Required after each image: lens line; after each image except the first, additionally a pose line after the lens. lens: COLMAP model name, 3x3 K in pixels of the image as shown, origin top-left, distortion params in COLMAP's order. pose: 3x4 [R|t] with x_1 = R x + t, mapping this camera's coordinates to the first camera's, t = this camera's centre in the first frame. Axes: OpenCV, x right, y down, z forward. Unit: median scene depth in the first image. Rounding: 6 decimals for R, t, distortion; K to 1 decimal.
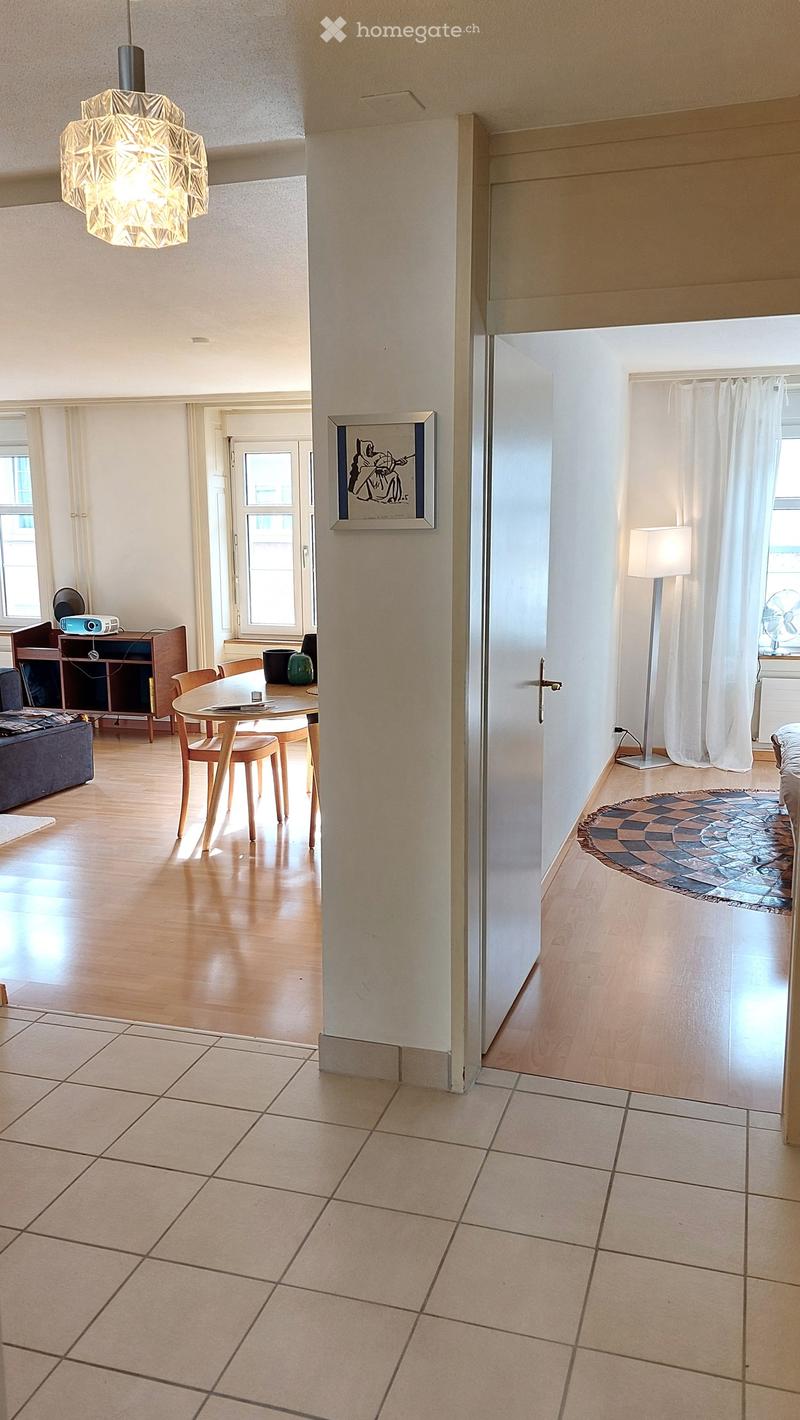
lens RADIAL K [[1038.5, 0, 400.0], [0, 1038.5, 710.0], [0, 0, 1]] dist [0.036609, -0.004780]
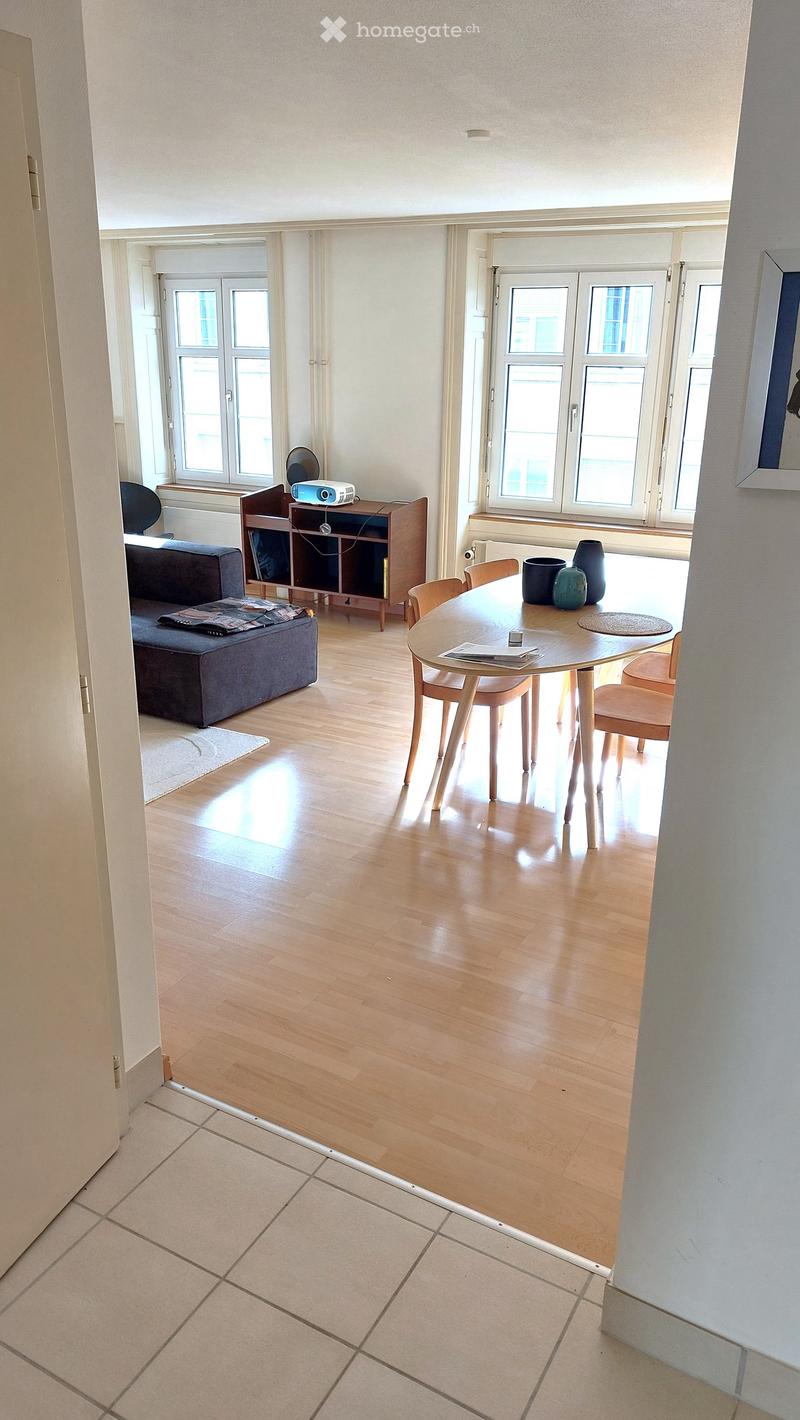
lens RADIAL K [[1020.1, 0, 393.3], [0, 1020.1, 743.1], [0, 0, 1]] dist [-0.001573, -0.003113]
pose [[0.972111, 0.099850, -0.212203, -0.034039], [-0.058424, 0.979416, 0.193210, -0.044917], [0.227128, -0.175424, 0.957935, 0.144529]]
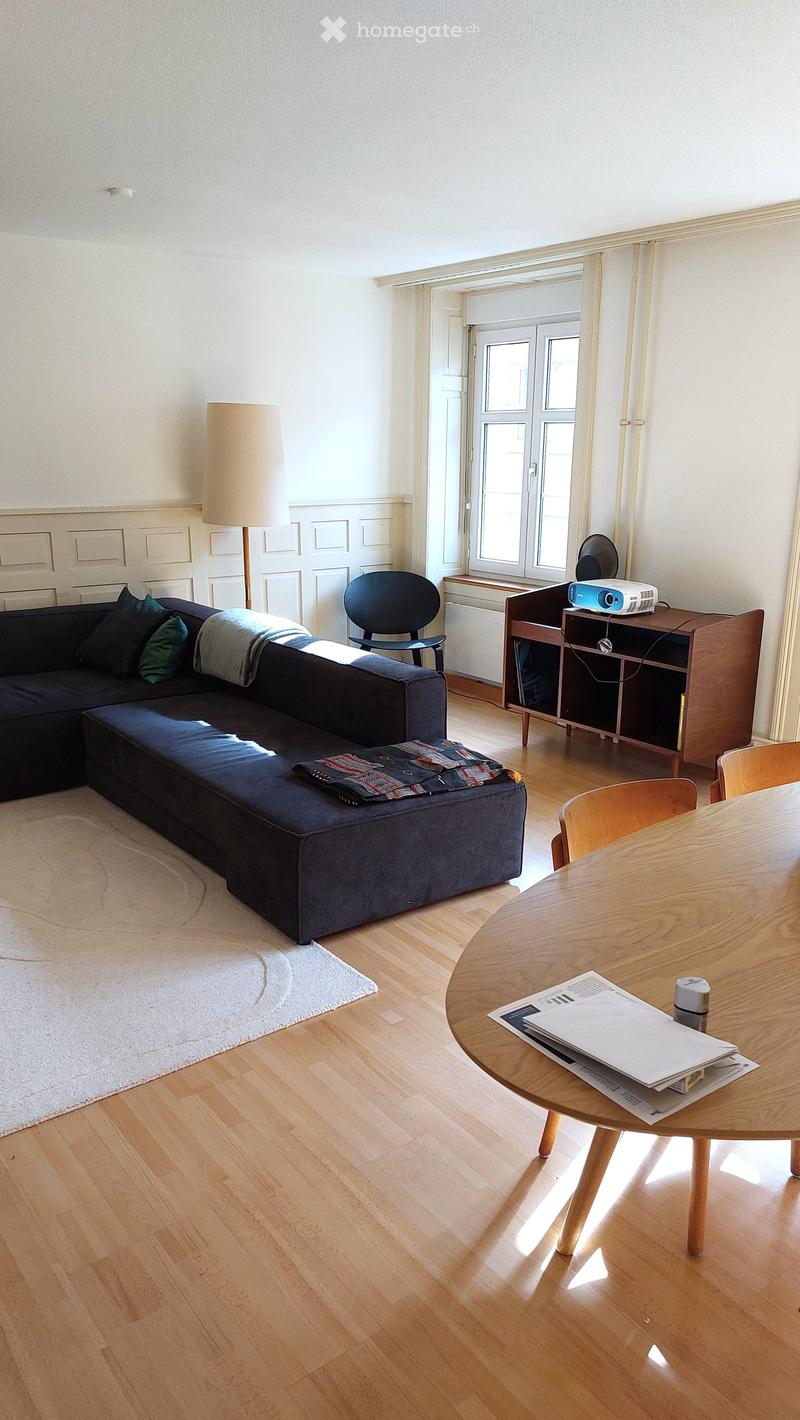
lens RADIAL K [[1022.3, 0, 404.7], [0, 1022.3, 748.2], [0, 0, 1]] dist [0.060624, -0.001755]
pose [[0.811248, 0.175177, -0.557844, -0.029210], [-0.111289, 0.982885, 0.146807, -0.069672], [0.574013, -0.057015, 0.816859, 0.406438]]
